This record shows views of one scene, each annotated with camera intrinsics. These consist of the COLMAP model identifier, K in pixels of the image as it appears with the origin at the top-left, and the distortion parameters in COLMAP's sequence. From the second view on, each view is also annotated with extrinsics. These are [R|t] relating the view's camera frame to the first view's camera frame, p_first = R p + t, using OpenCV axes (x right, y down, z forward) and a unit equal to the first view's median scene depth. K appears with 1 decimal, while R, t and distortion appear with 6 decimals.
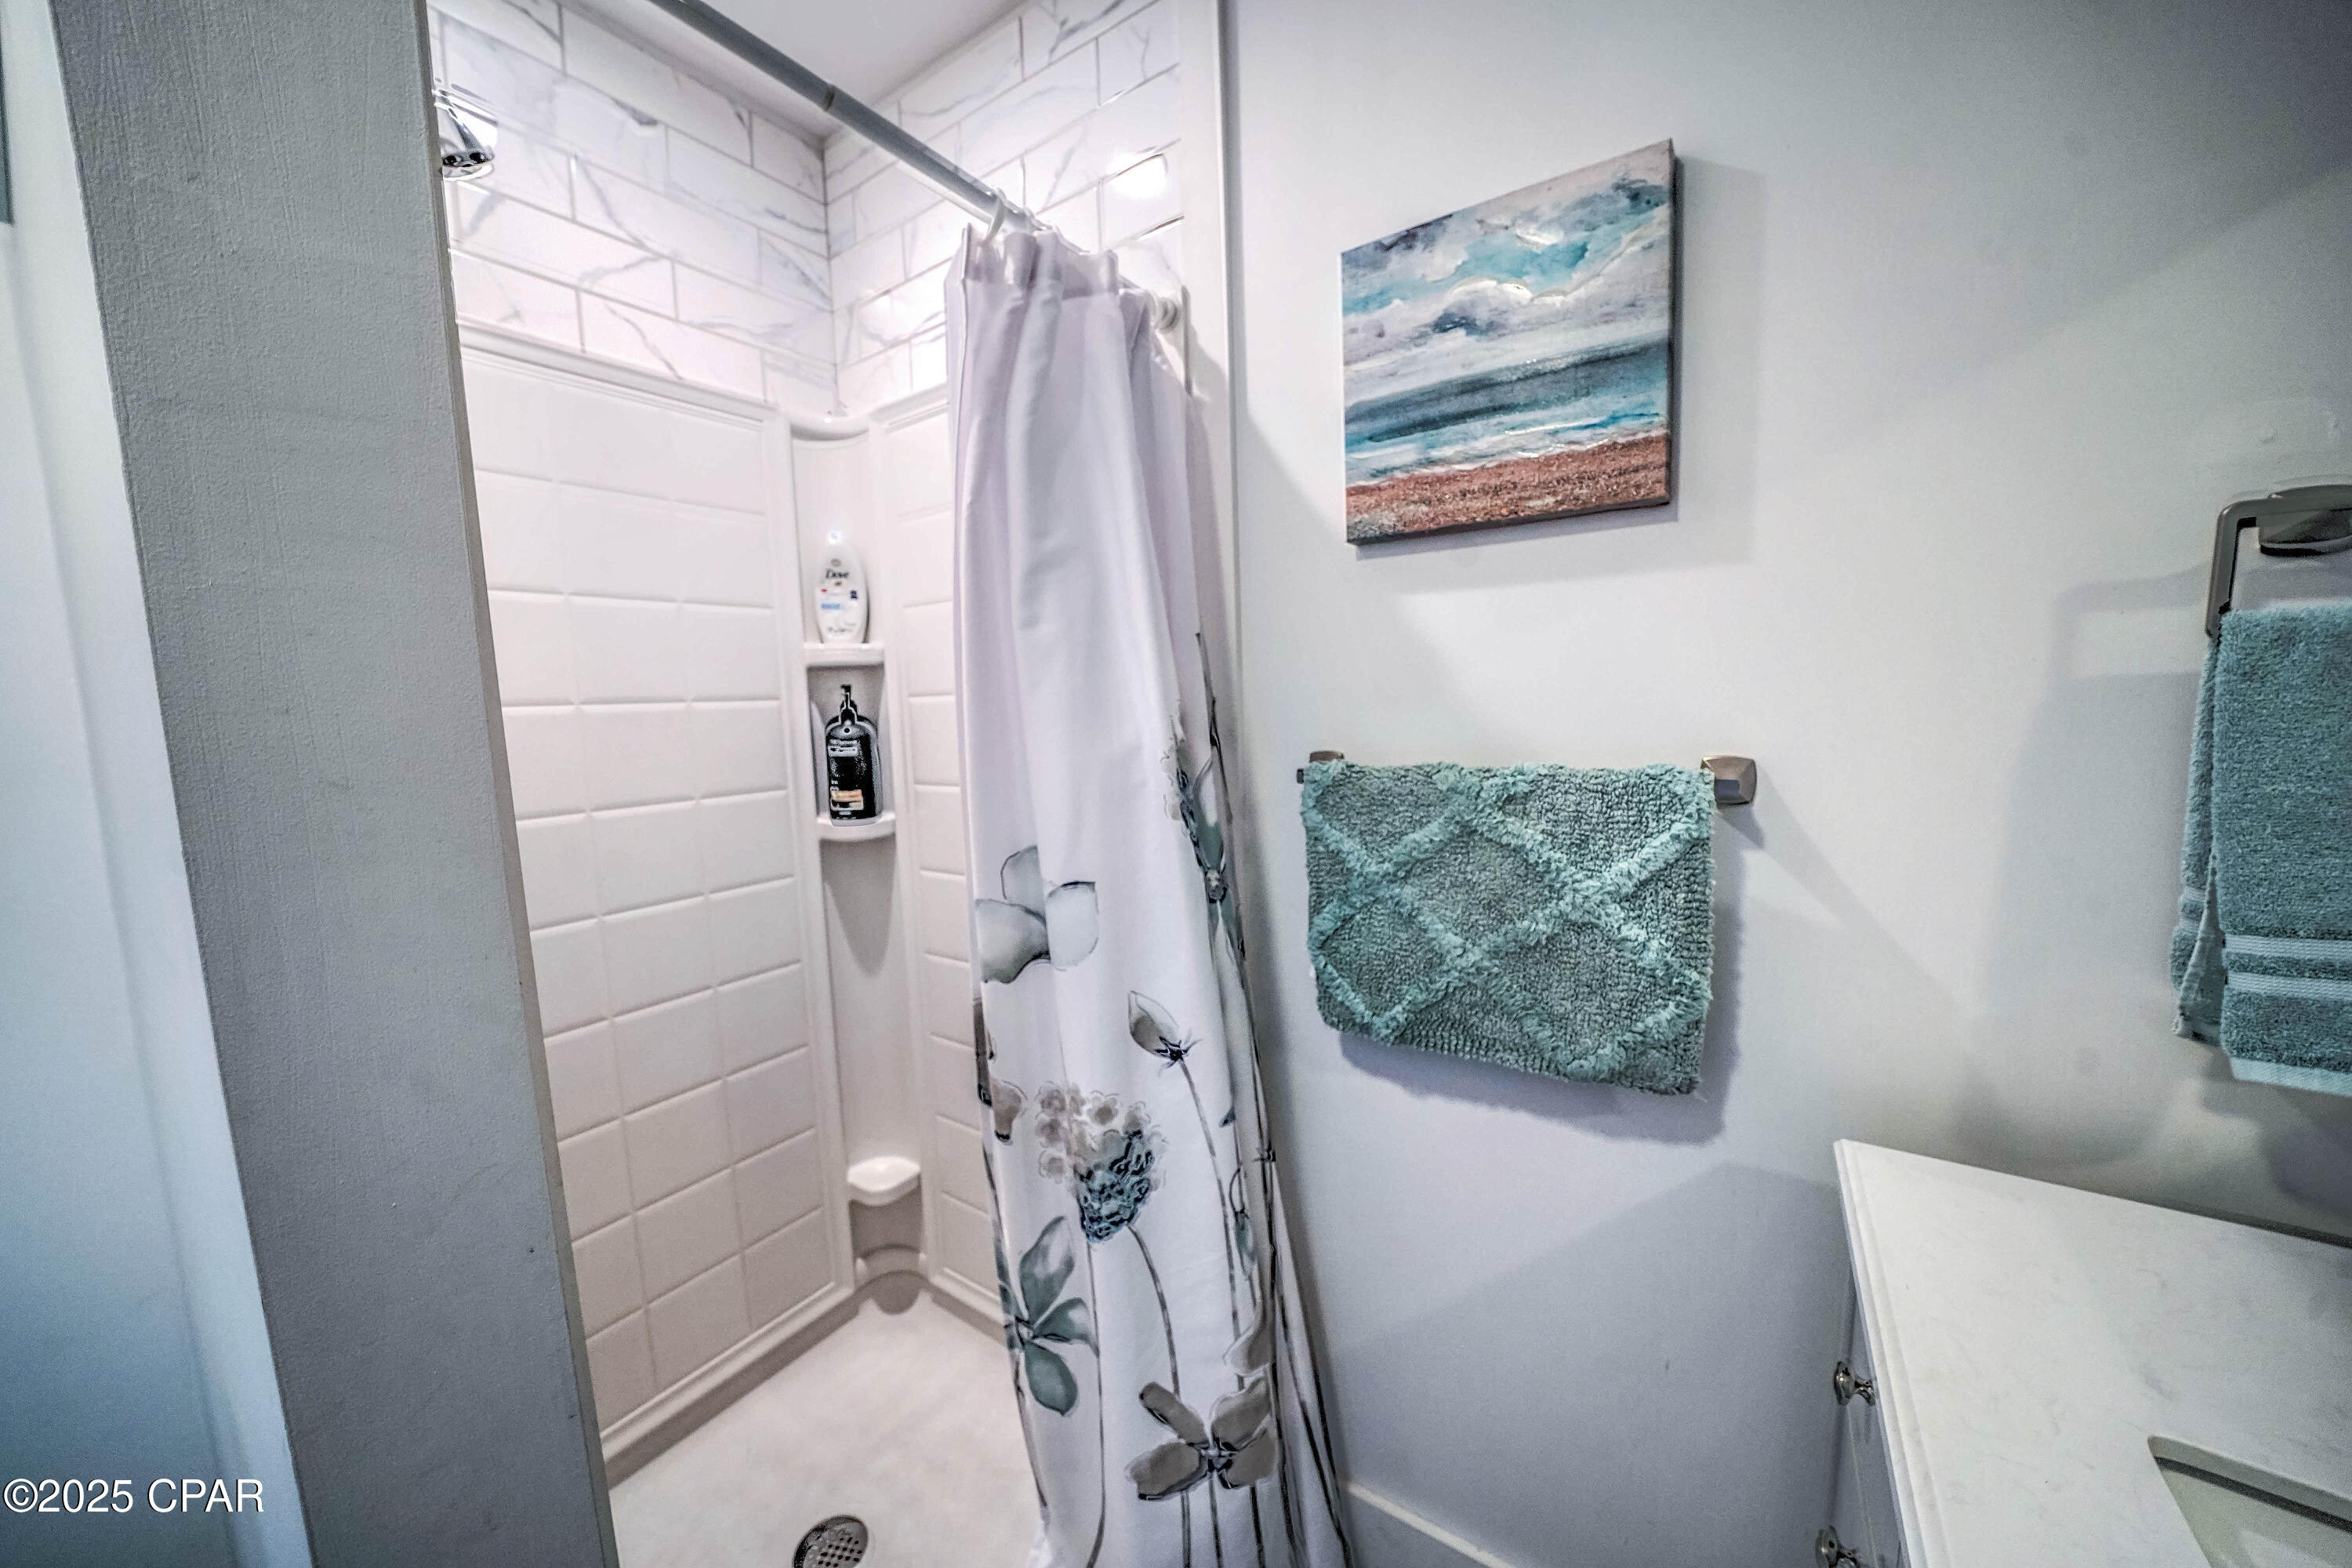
lens RADIAL K [[819.8, 0, 1165.6], [0, 819.8, 783.2], [0, 0, 1]] dist [-0.026685, 0.003113]
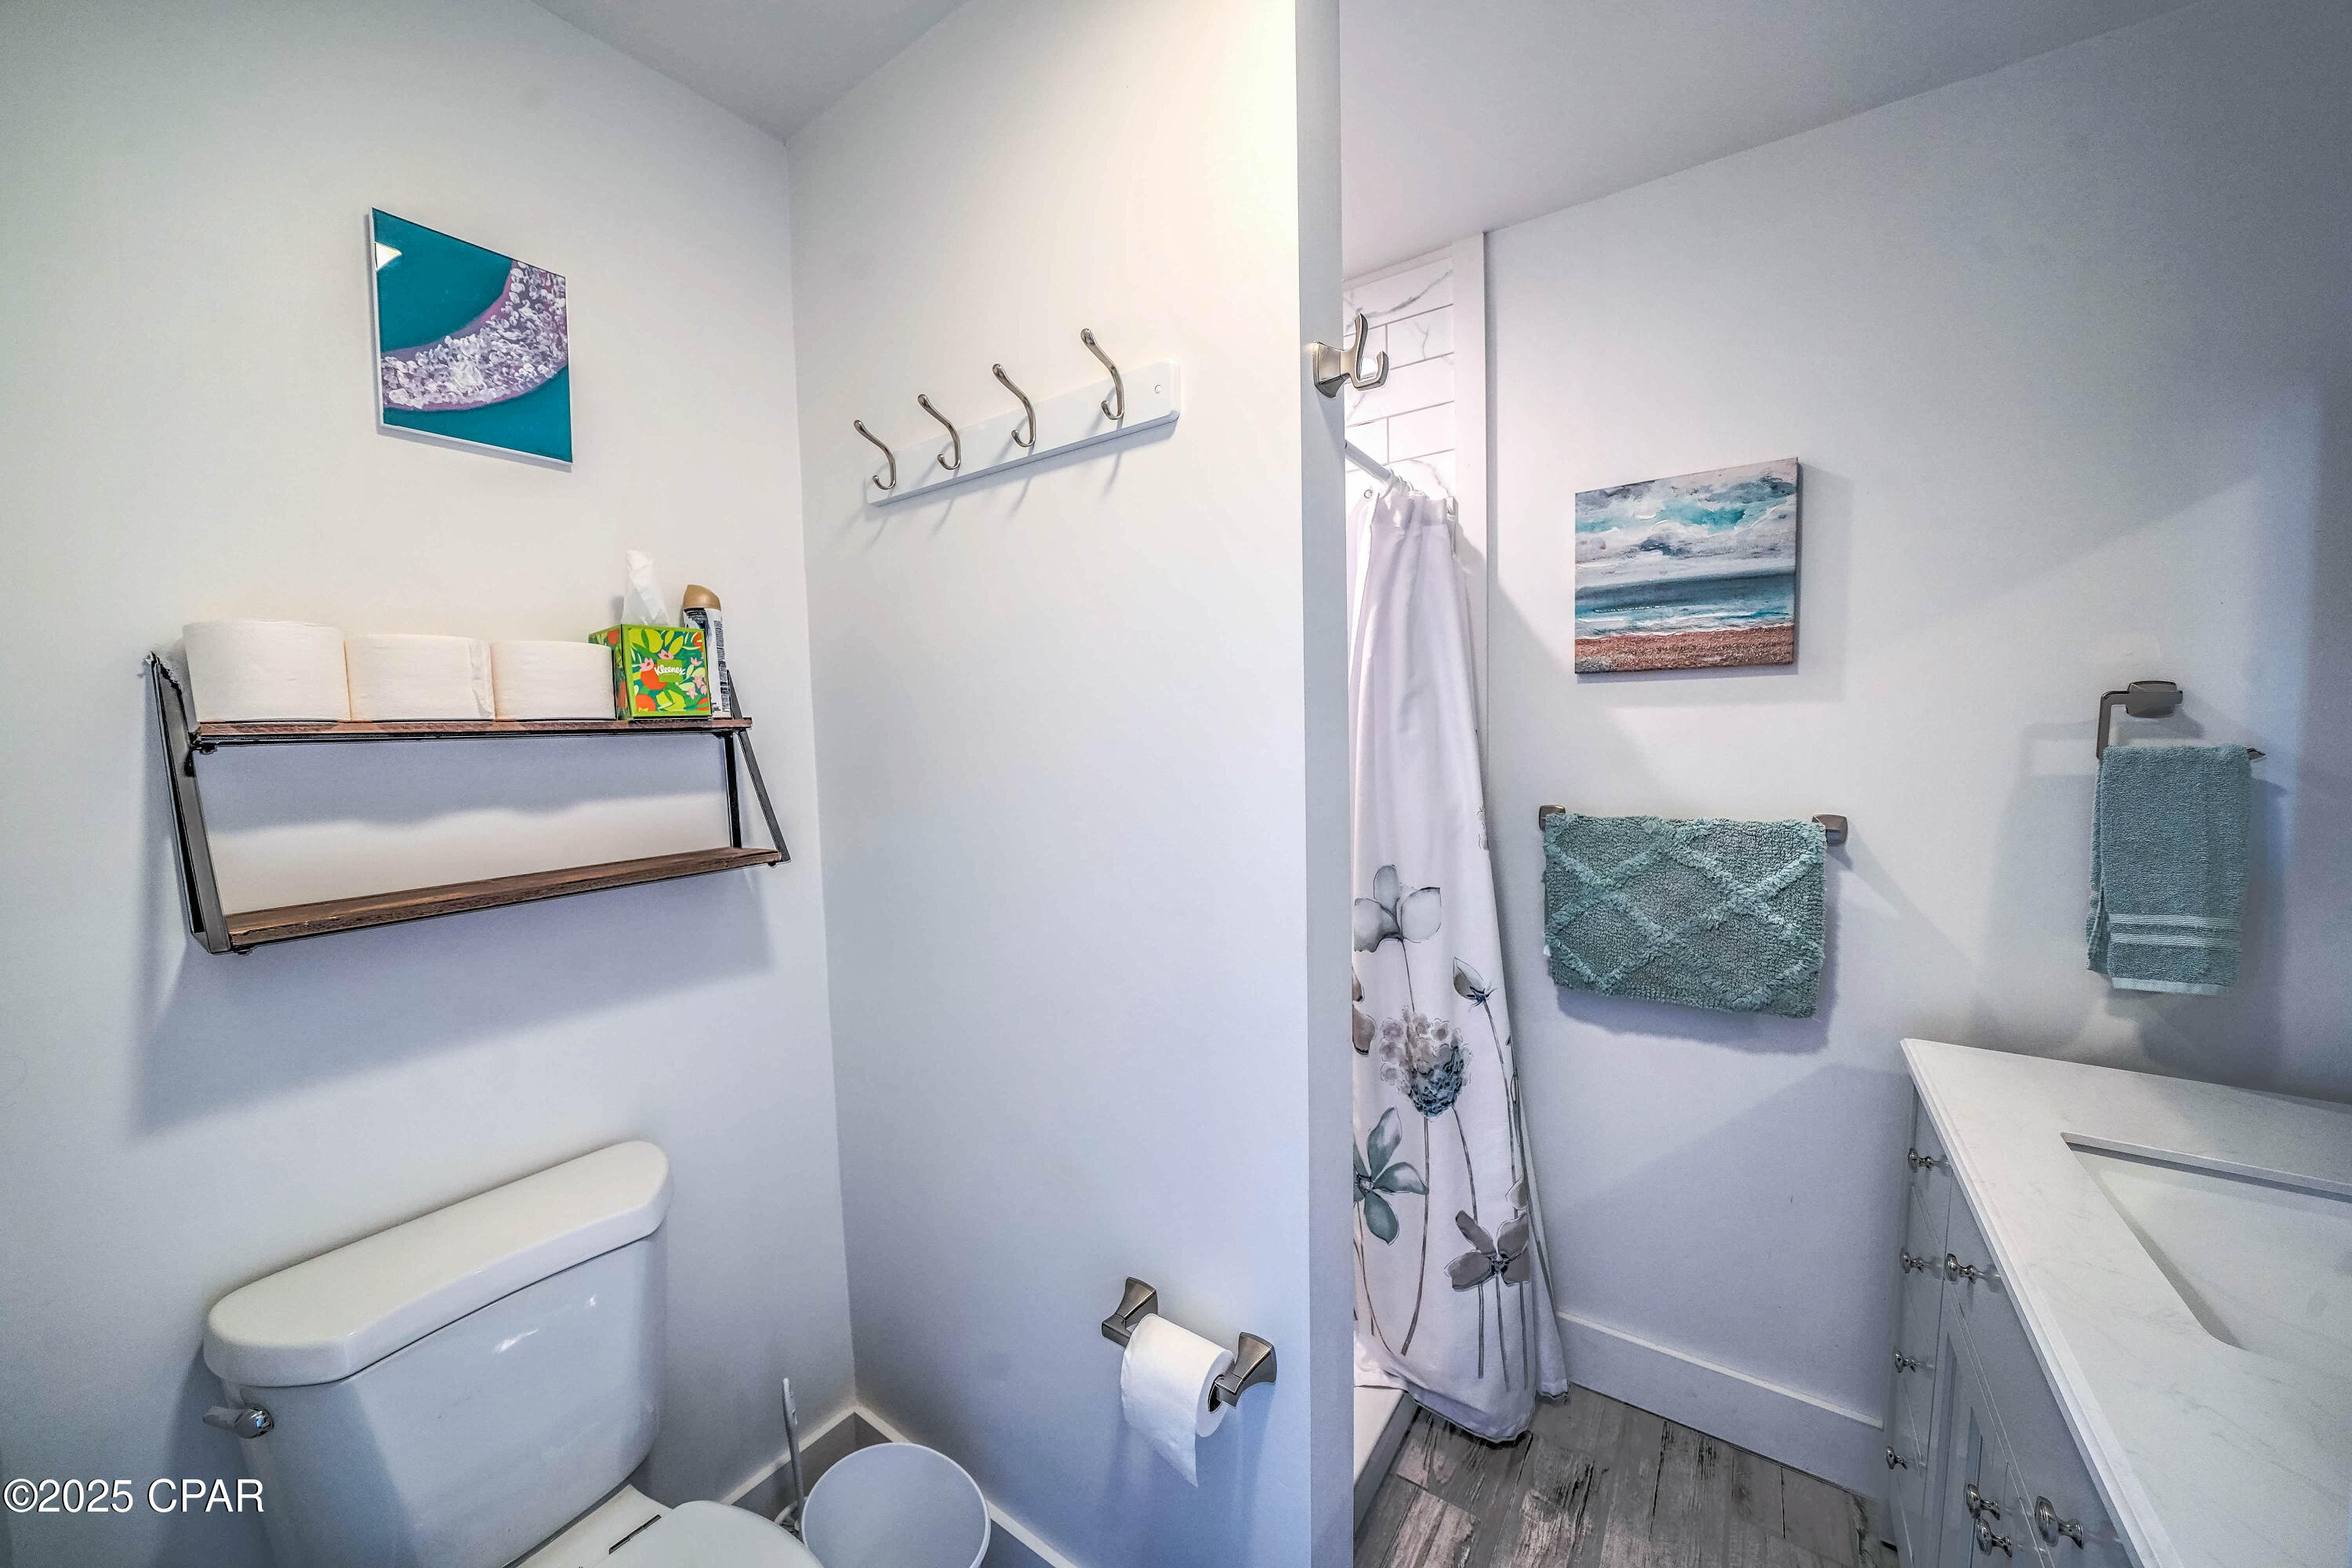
lens RADIAL K [[814.8, 0, 1167.5], [0, 814.8, 788.7], [0, 0, 1]] dist [-0.024384, 0.001740]
pose [[0.999941, 0.009973, -0.004362, -0.609103], [-0.010106, 0.999451, -0.031556, -0.018806], [0.004045, 0.031599, 0.999492, -0.606488]]
